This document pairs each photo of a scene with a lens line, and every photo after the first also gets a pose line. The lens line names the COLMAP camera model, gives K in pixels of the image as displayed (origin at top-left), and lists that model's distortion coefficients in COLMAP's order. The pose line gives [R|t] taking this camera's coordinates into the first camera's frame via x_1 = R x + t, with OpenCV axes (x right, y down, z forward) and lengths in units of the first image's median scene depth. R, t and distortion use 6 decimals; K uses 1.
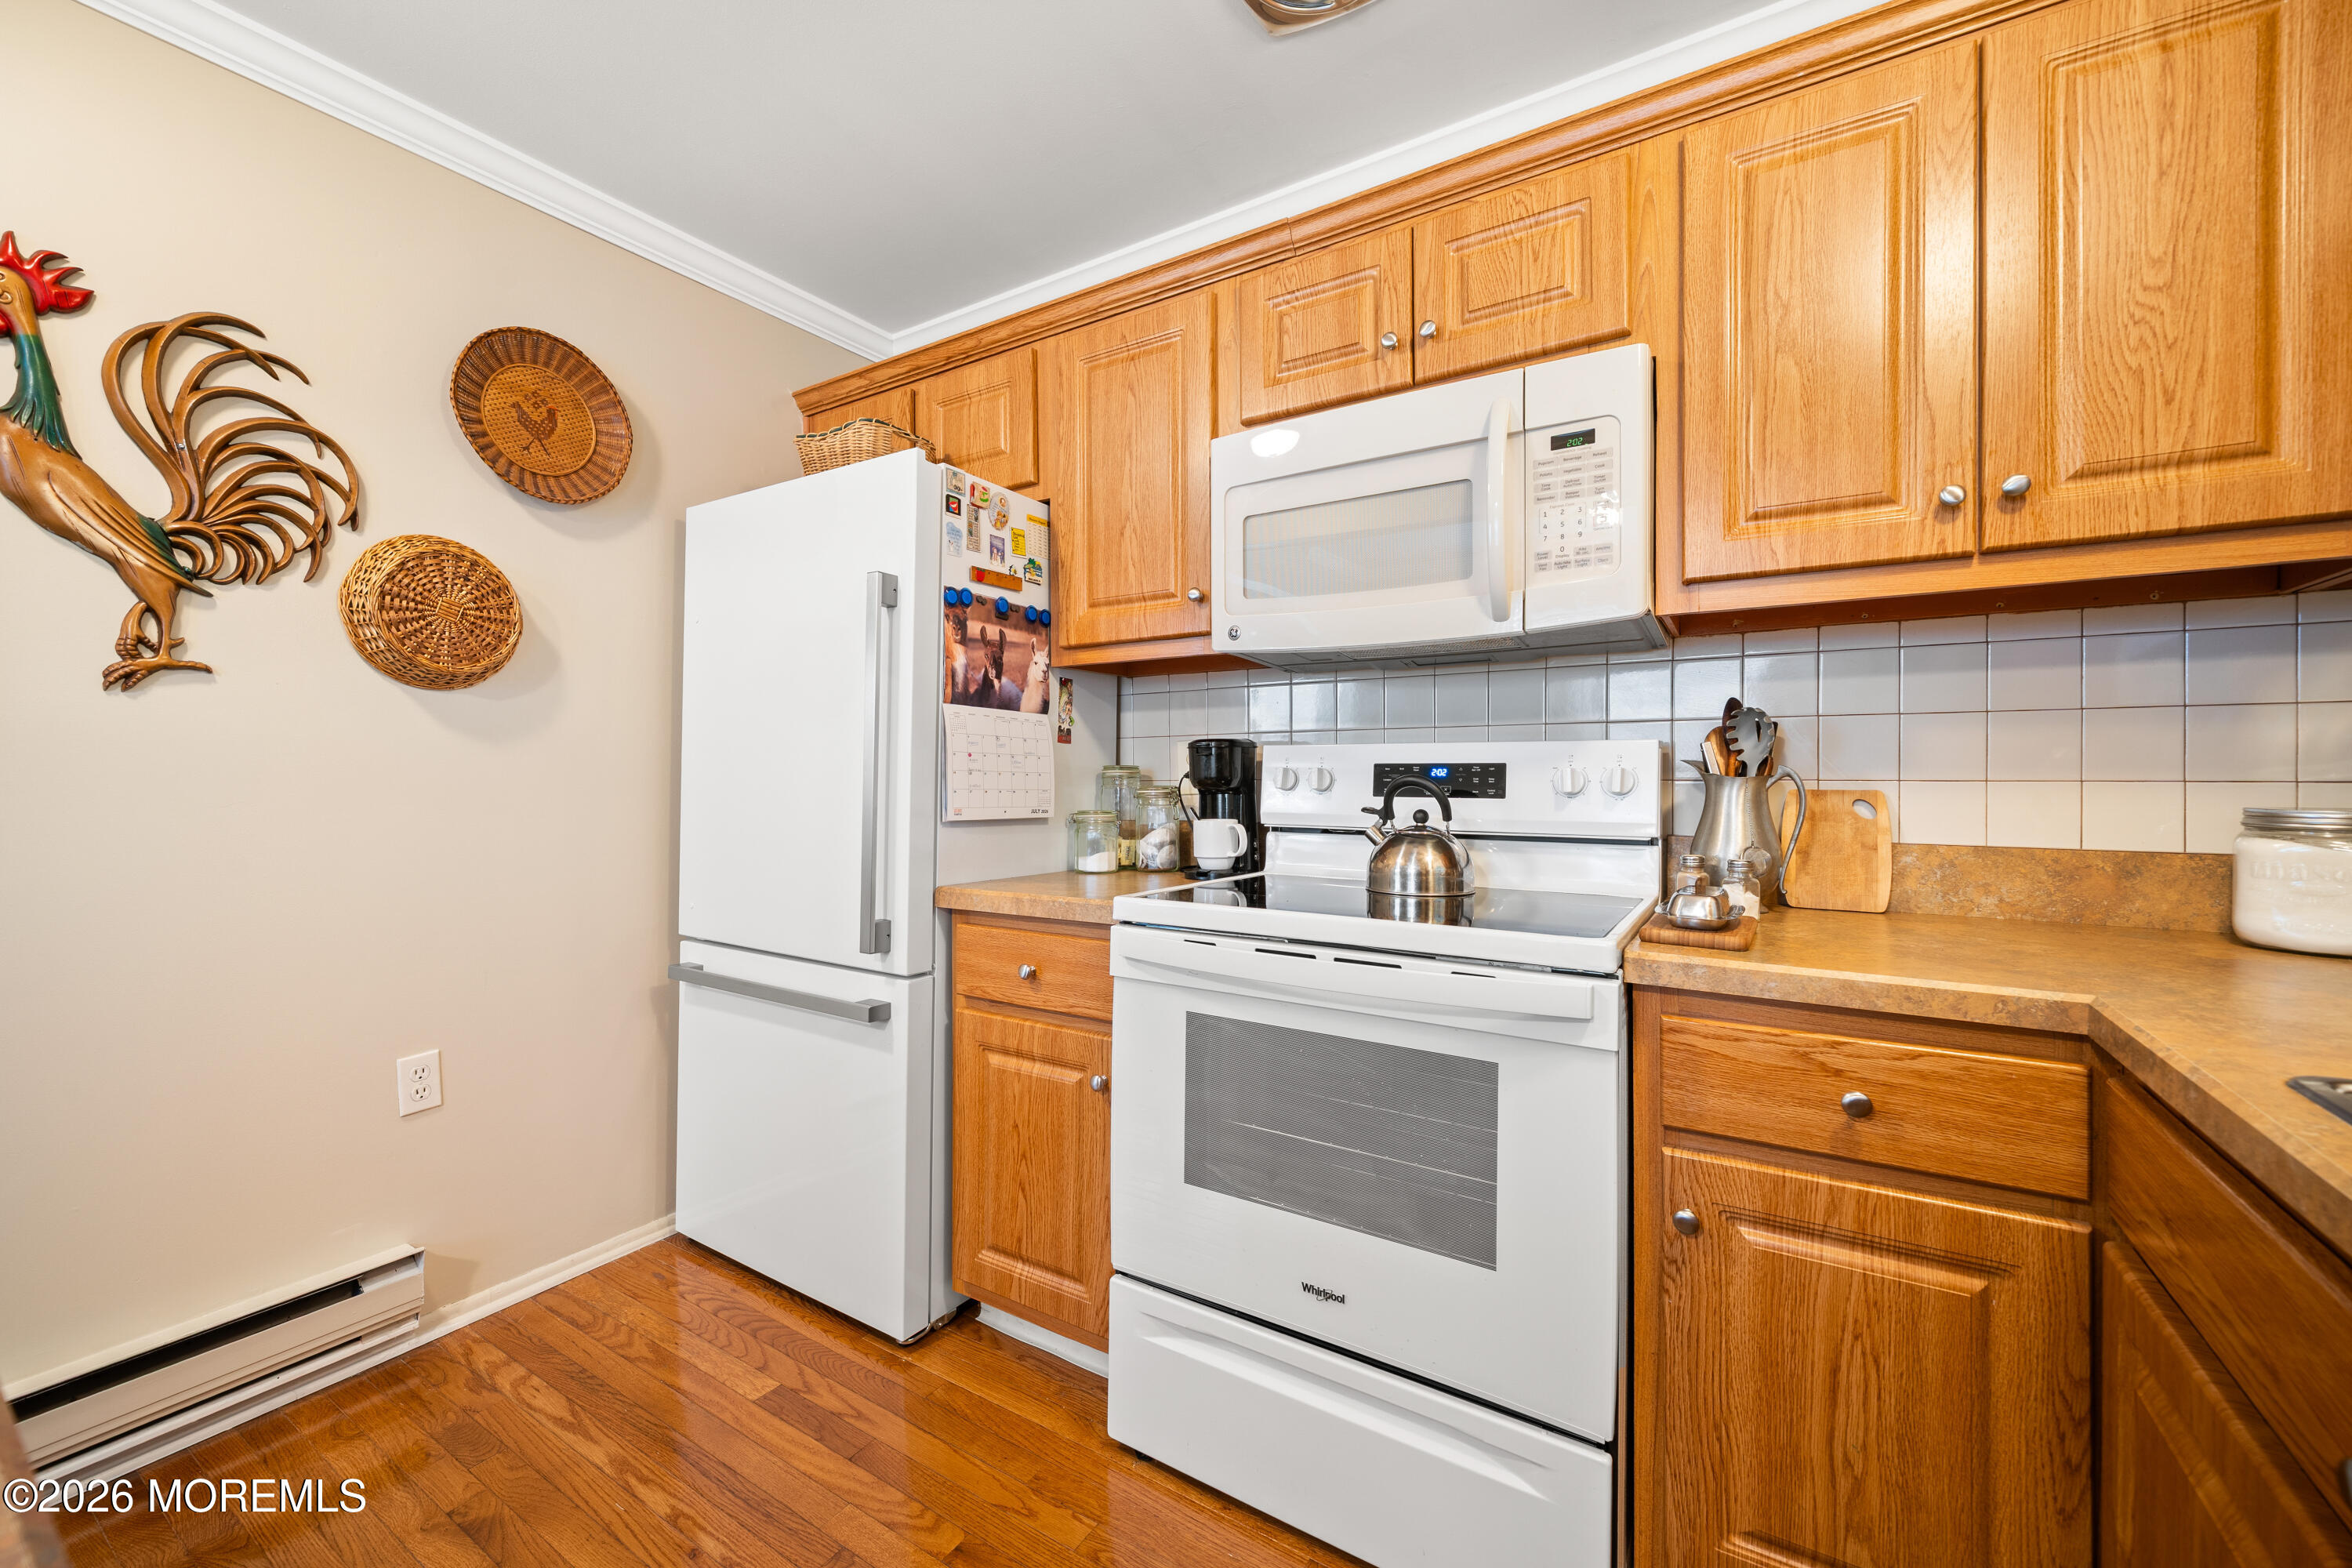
lens RADIAL K [[926.3, 0, 1167.3], [0, 926.3, 783.5], [0, 0, 1]] dist [-0.003323, 0.000287]
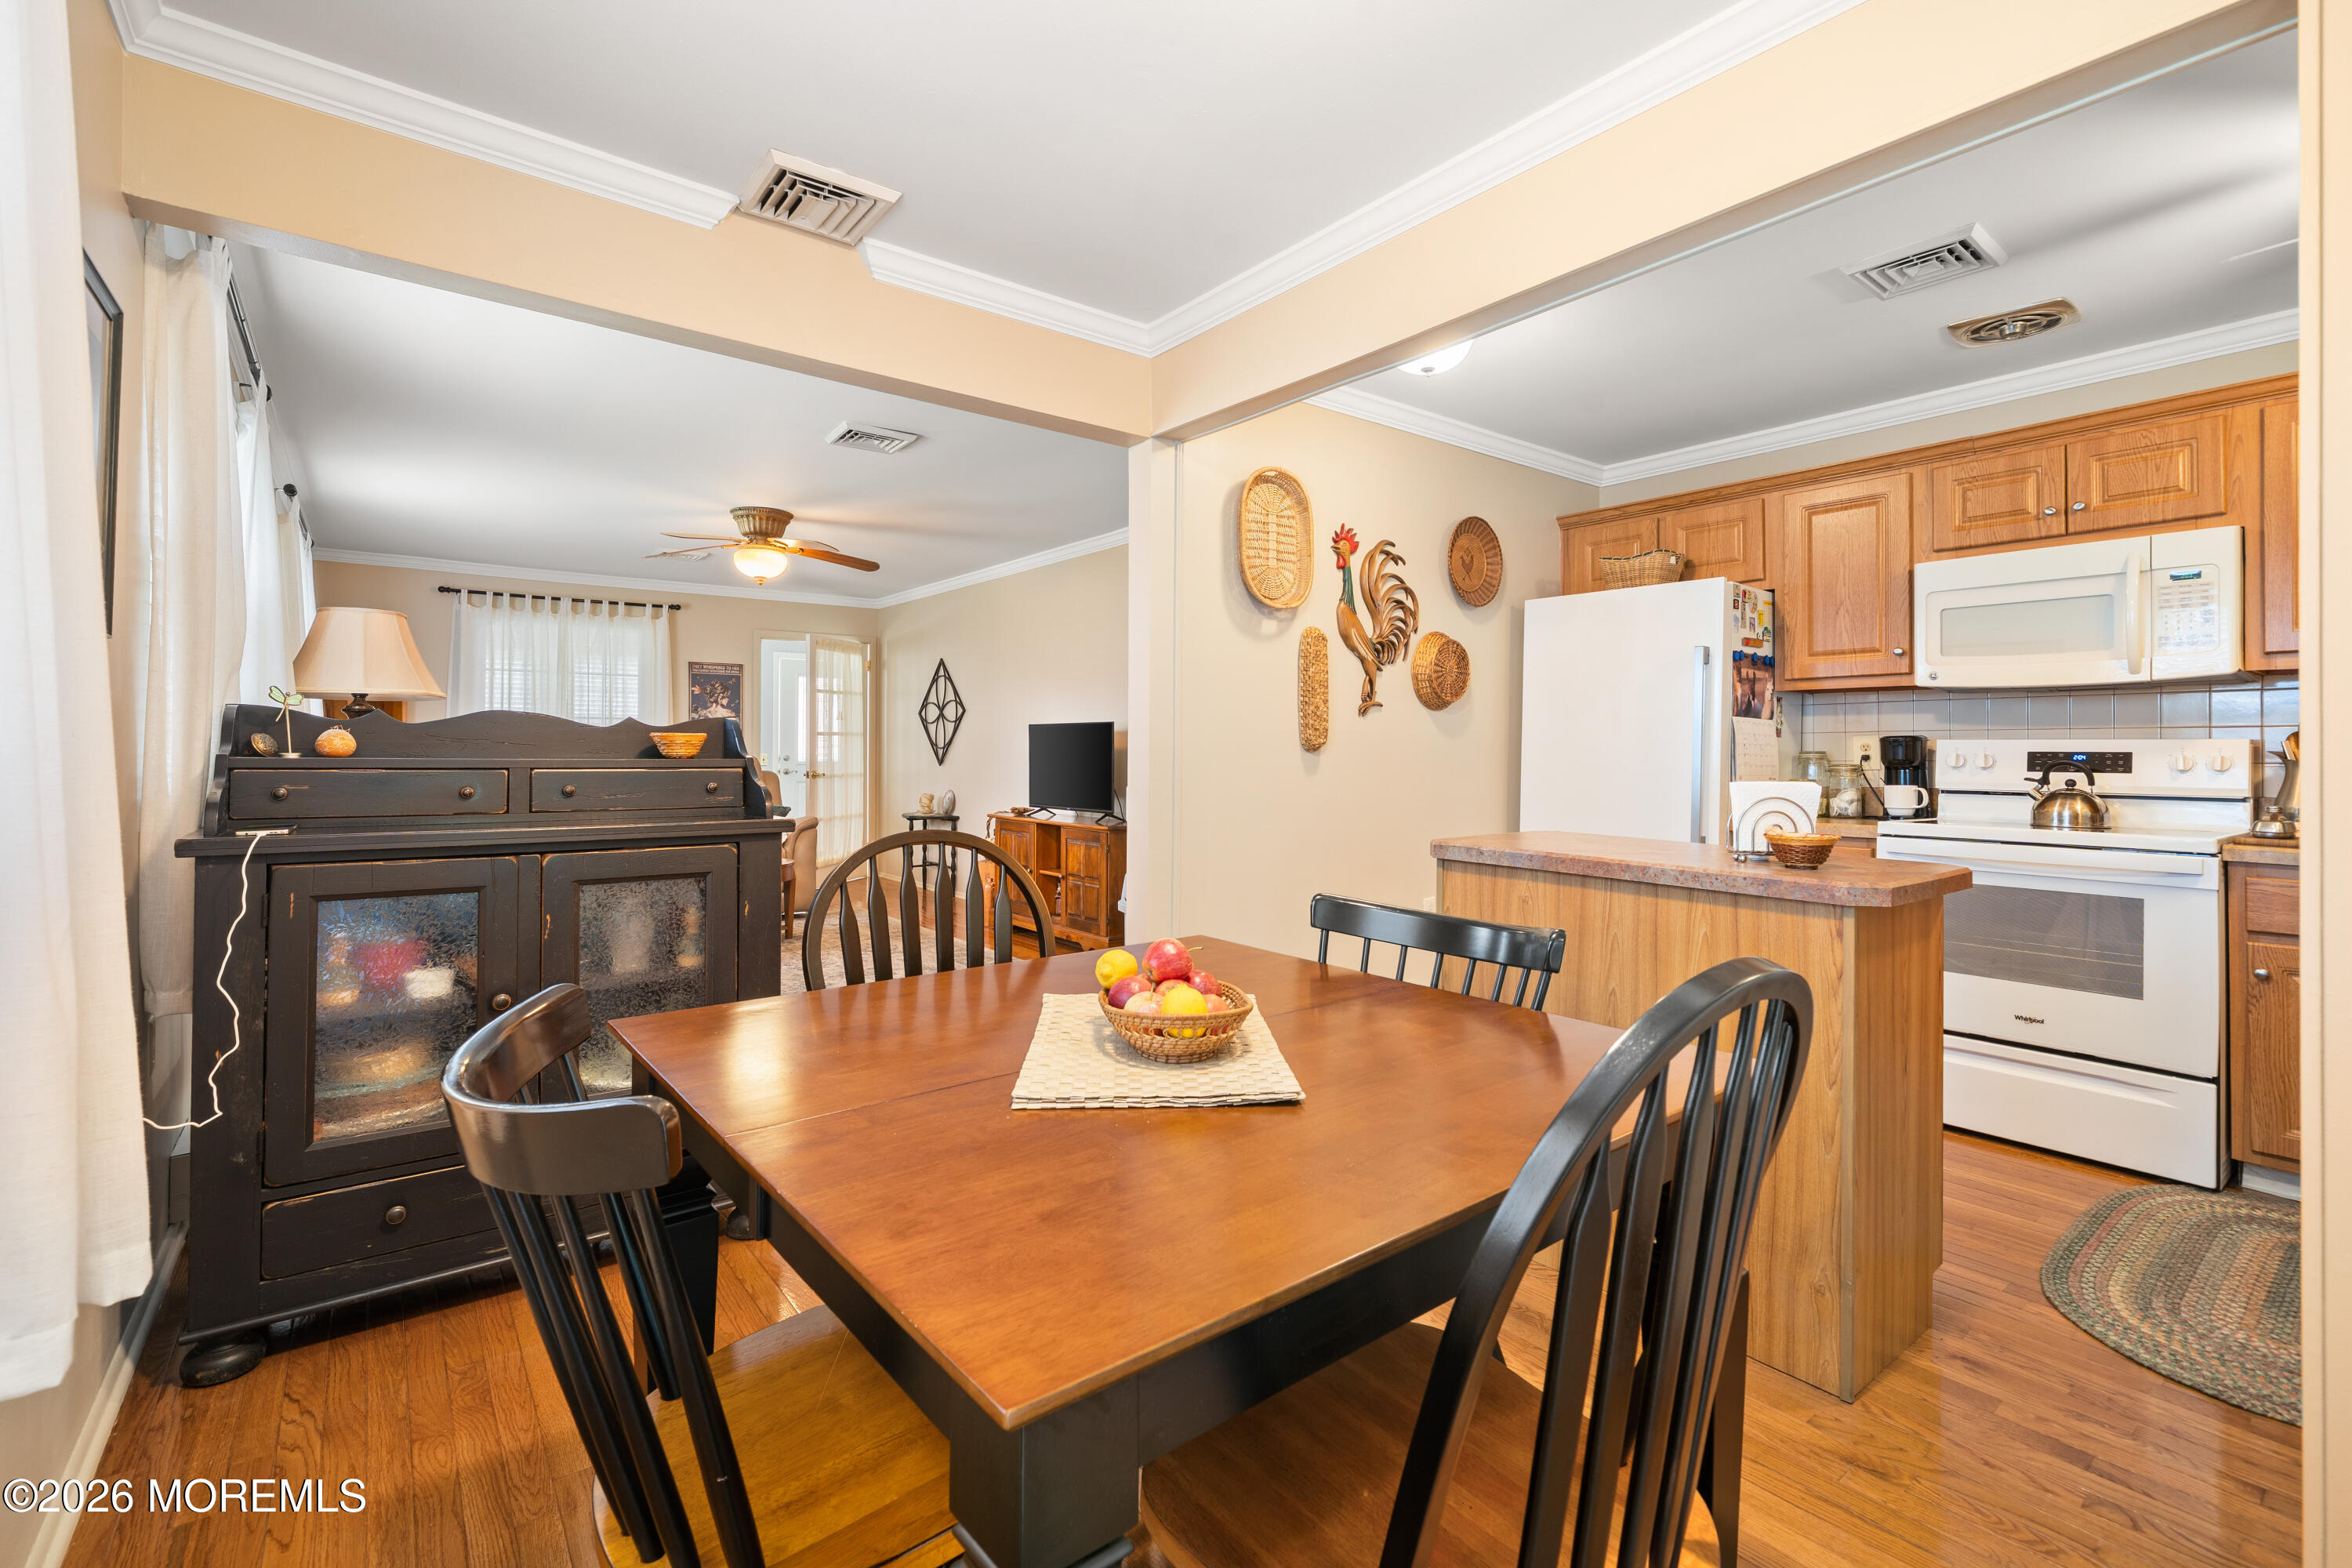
lens RADIAL K [[1029.8, 0, 1173.9], [0, 1029.8, 745.5], [0, 0, 1]] dist [0.000013, 0.000531]
pose [[0.941957, 0.004108, -0.335708, -0.648276], [-0.010117, 0.999818, -0.016151, 0.013567], [0.335581, 0.018610, 0.941827, -1.349528]]
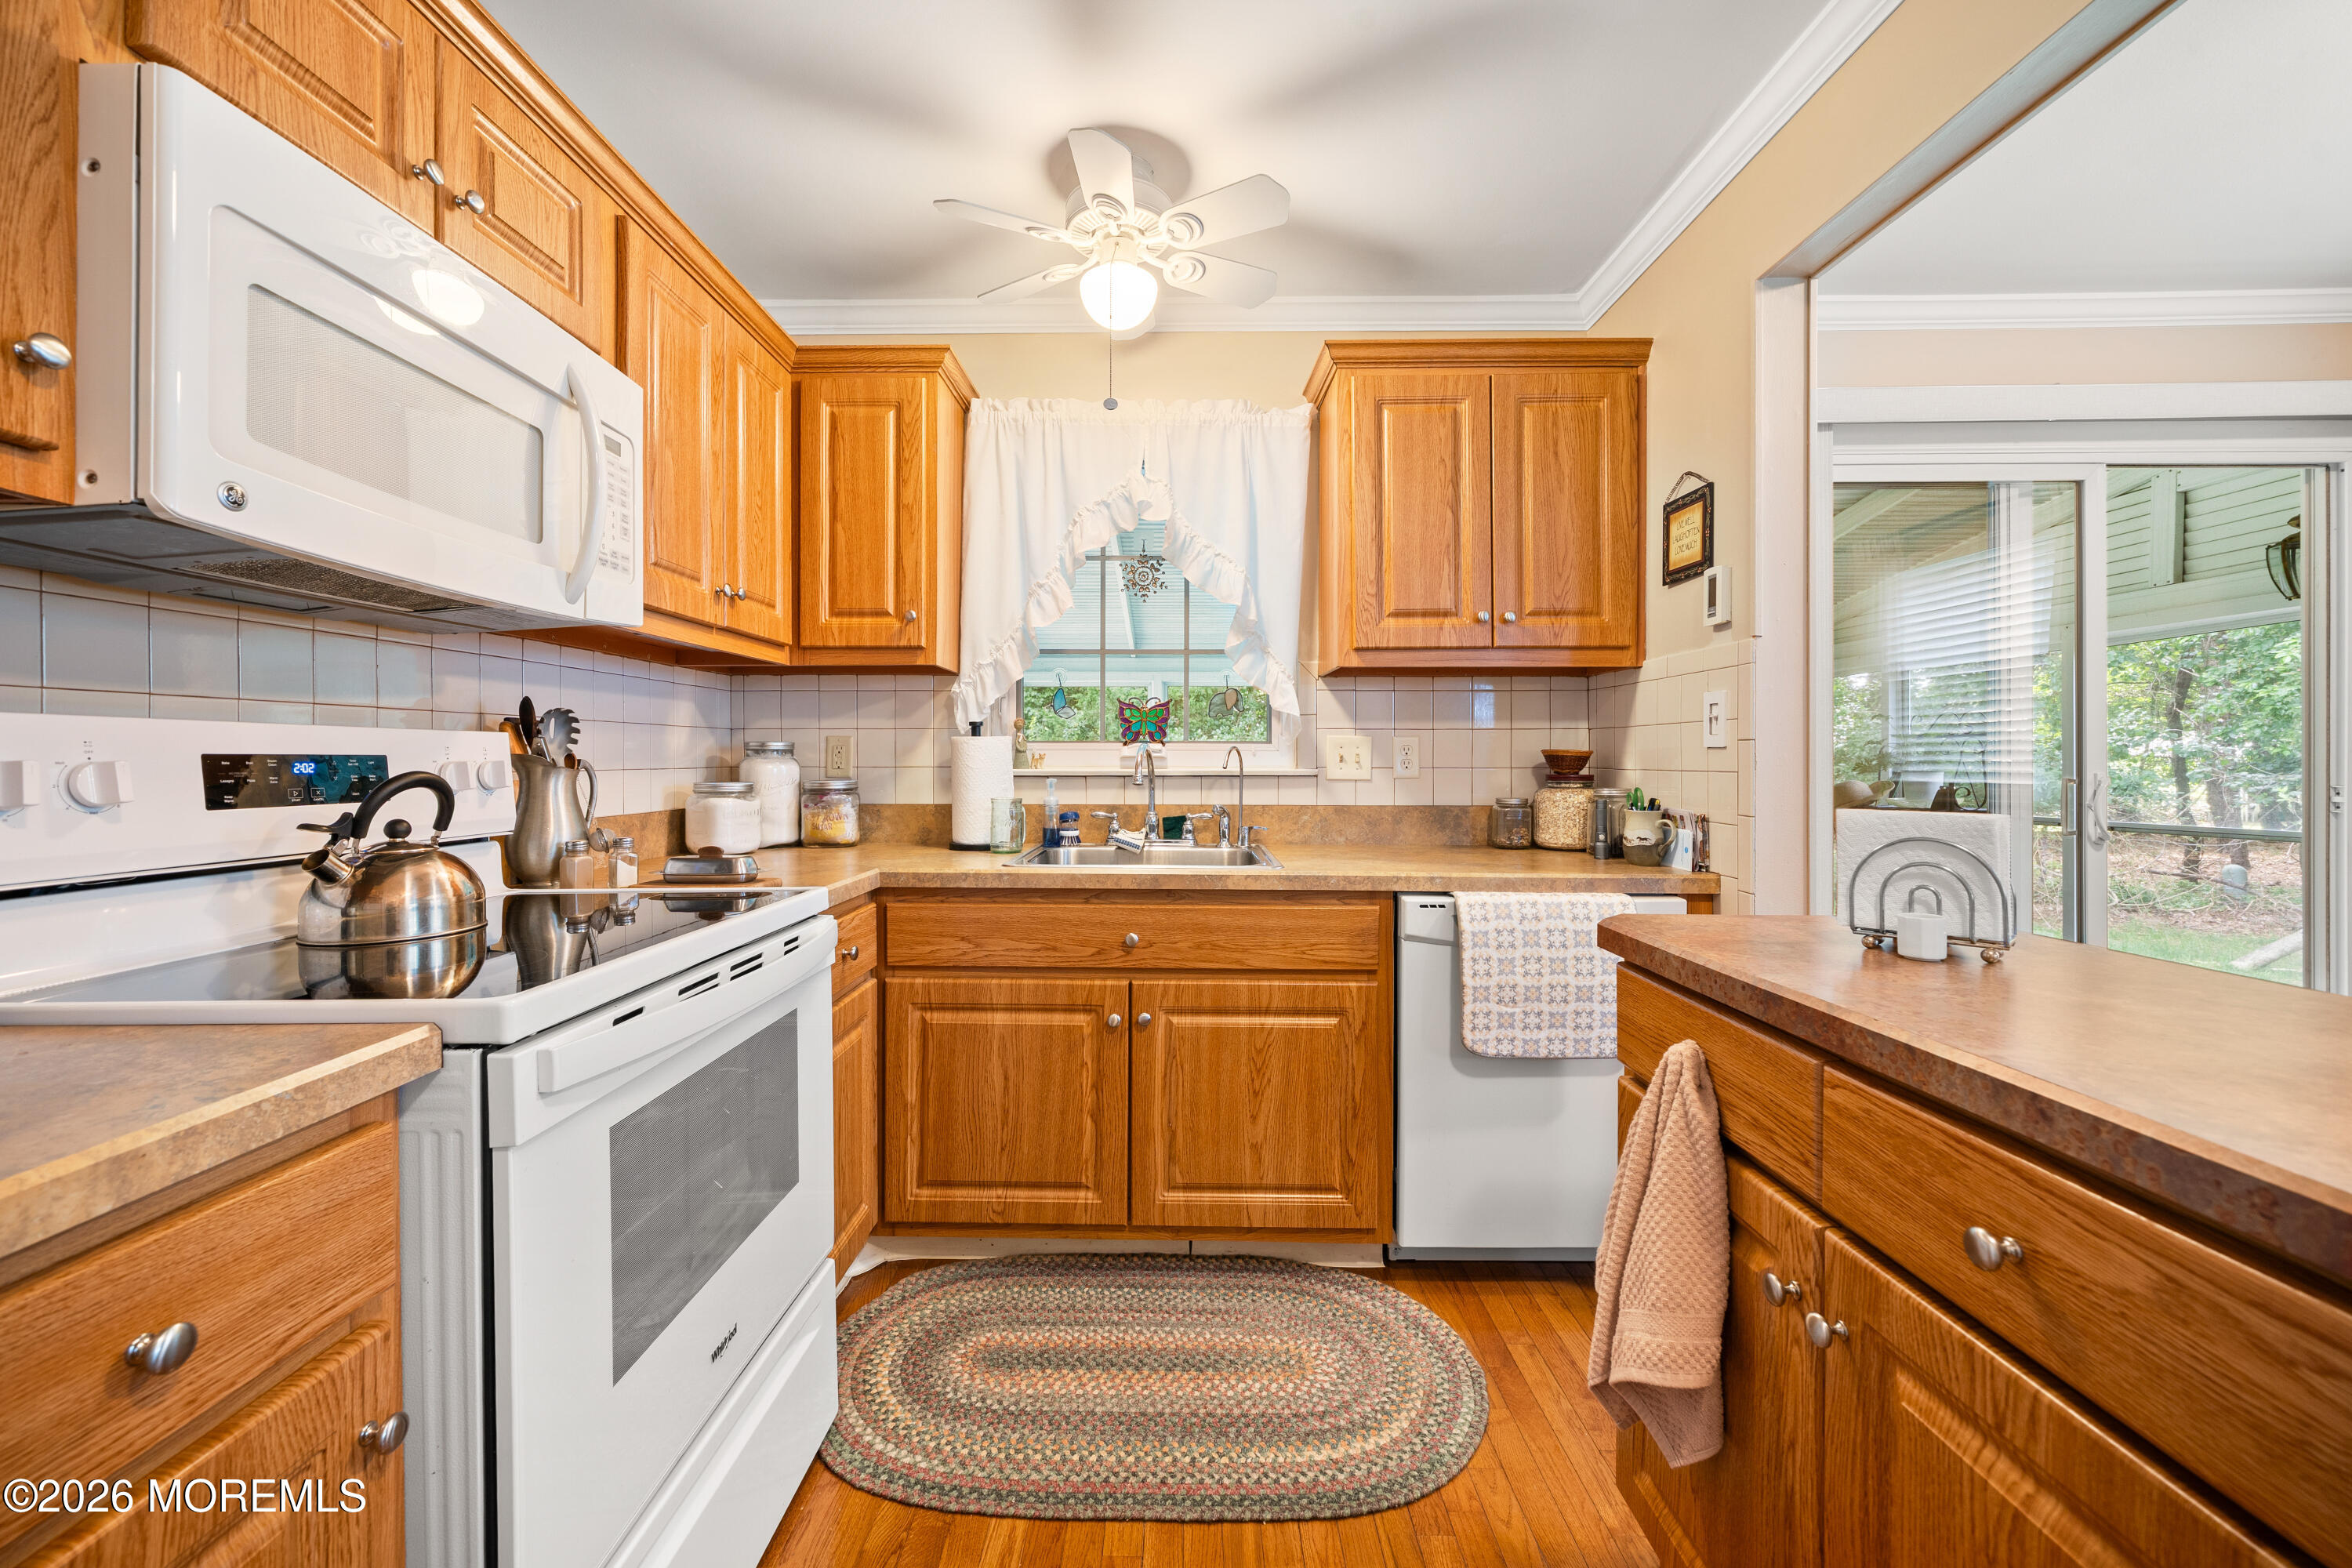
lens RADIAL K [[926.3, 0, 1168.2], [0, 926.3, 759.4], [0, 0, 1]] dist [-0.003323, 0.000287]
pose [[-0.523549, 0.000582, 0.851995, -0.655239], [0.010696, 0.999925, 0.005890, -0.016592], [-0.851928, 0.012196, -0.523517, 0.867966]]
